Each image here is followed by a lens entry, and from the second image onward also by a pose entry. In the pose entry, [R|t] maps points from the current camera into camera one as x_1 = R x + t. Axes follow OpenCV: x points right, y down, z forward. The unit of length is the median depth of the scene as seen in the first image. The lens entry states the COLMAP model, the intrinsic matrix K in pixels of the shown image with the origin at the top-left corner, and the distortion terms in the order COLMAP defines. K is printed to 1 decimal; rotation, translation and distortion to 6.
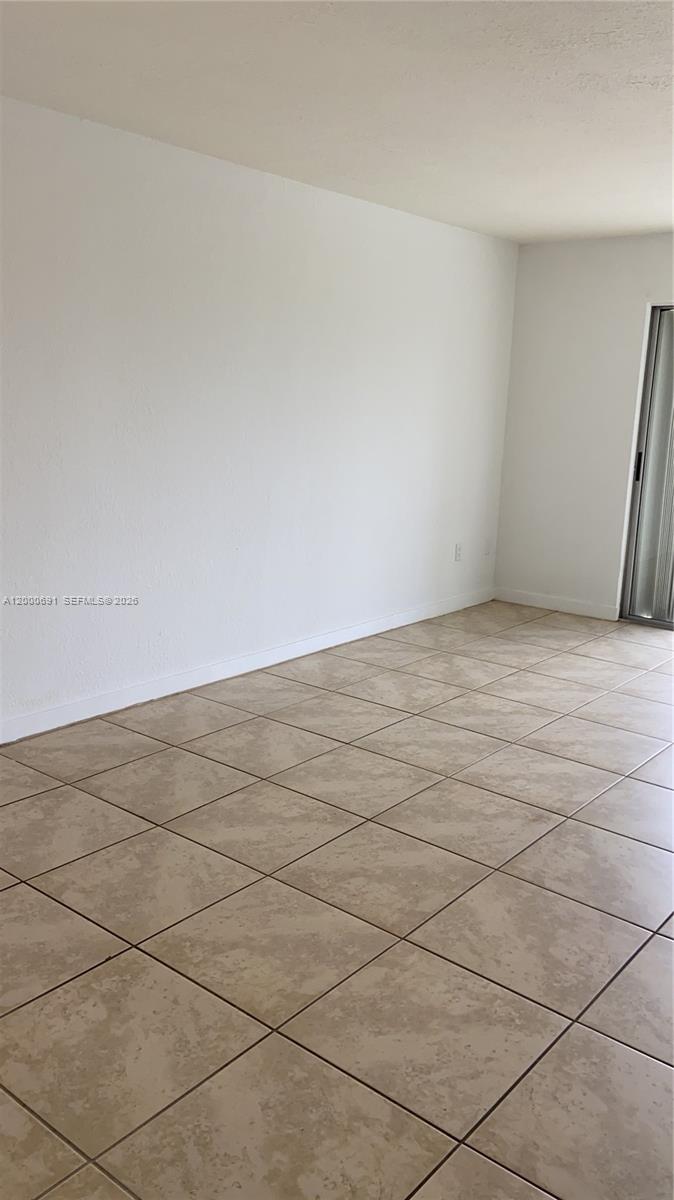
lens RADIAL K [[950.8, 0, 345.5], [0, 950.8, 587.4], [0, 0, 1]] dist [0.086655, -0.107227]
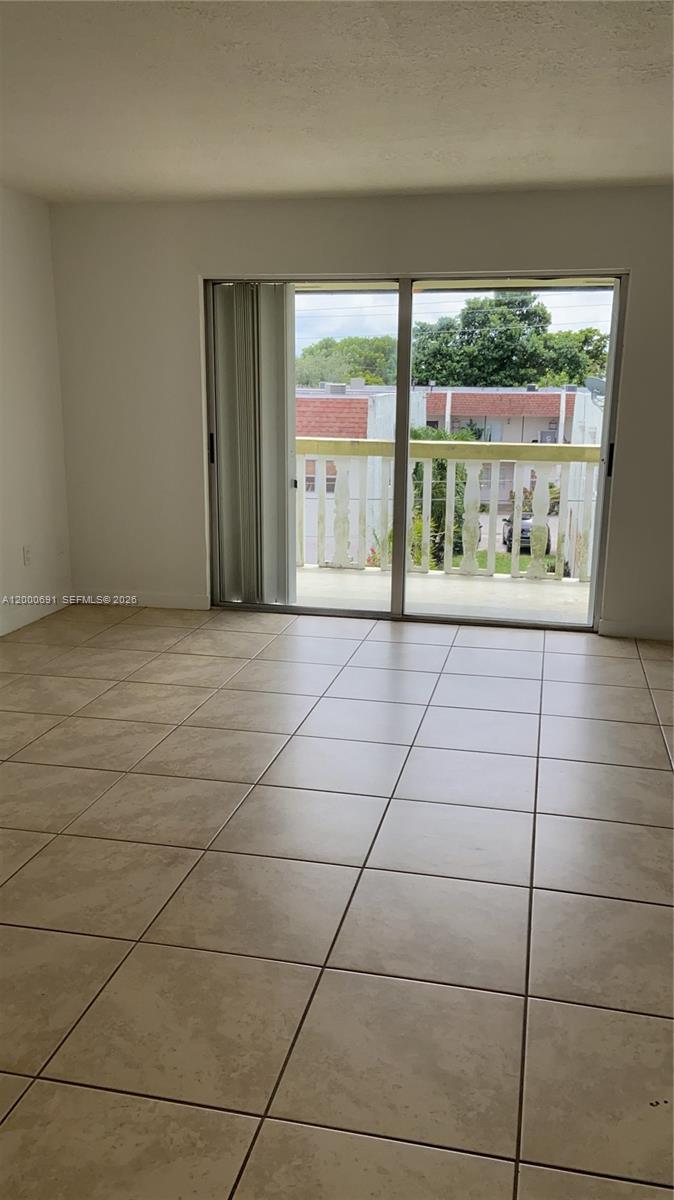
lens RADIAL K [[950.8, 0, 356.5], [0, 950.8, 592.1], [0, 0, 1]] dist [0.086655, -0.107227]
pose [[0.890896, -0.124577, 0.436790, -0.001985], [0.113371, 0.992204, 0.051751, -0.026076], [-0.439831, 0.003414, 0.898074, 0.126753]]
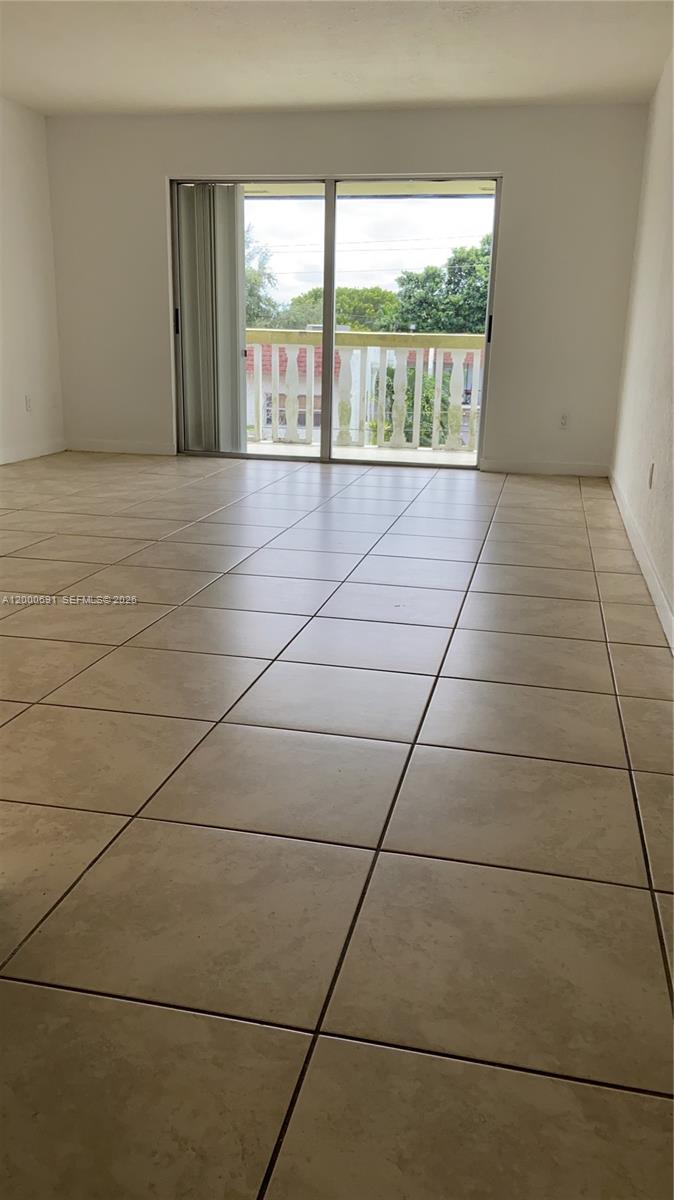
lens RADIAL K [[950.8, 0, 355.3], [0, 950.8, 599.7], [0, 0, 1]] dist [0.086655, -0.107227]
pose [[0.888308, -0.136695, 0.438433, -0.111879], [0.101572, 0.989511, 0.102716, 0.195669], [-0.447875, -0.046711, 0.892875, -0.300049]]
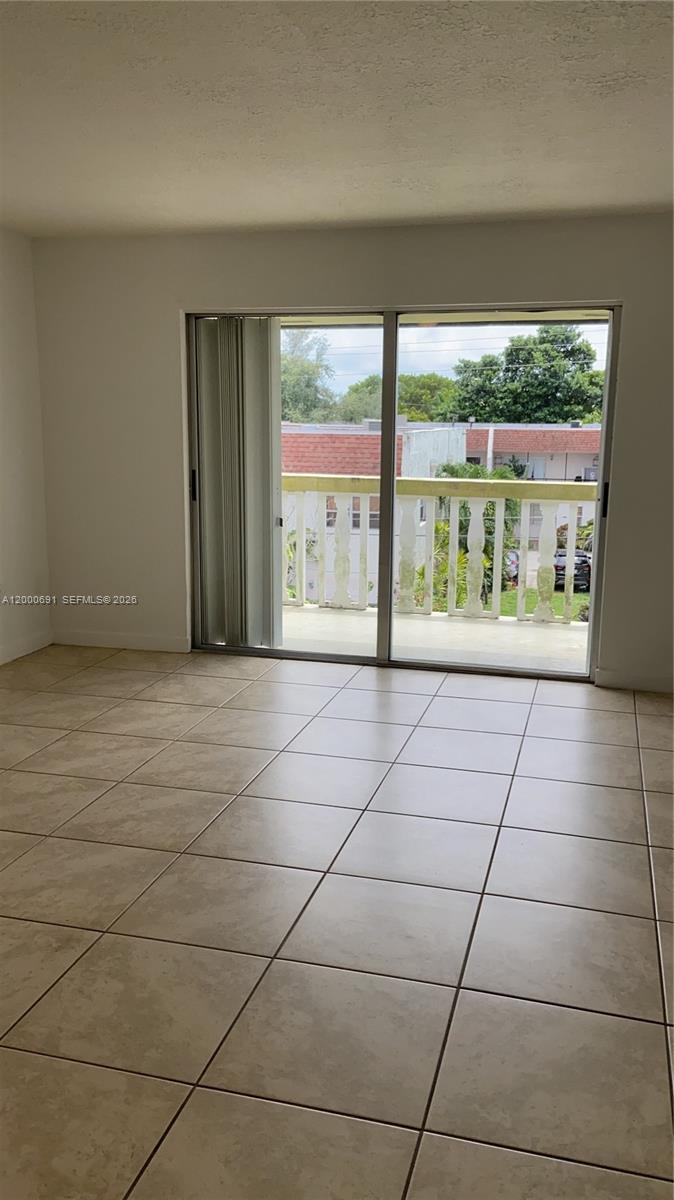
lens RADIAL K [[950.8, 0, 359.4], [0, 950.8, 583.0], [0, 0, 1]] dist [0.086655, -0.107227]
pose [[0.911372, -0.096549, 0.400100, 0.122078], [0.104837, 0.994489, 0.001178, -0.026414], [-0.398008, 0.040872, 0.916471, 0.152227]]
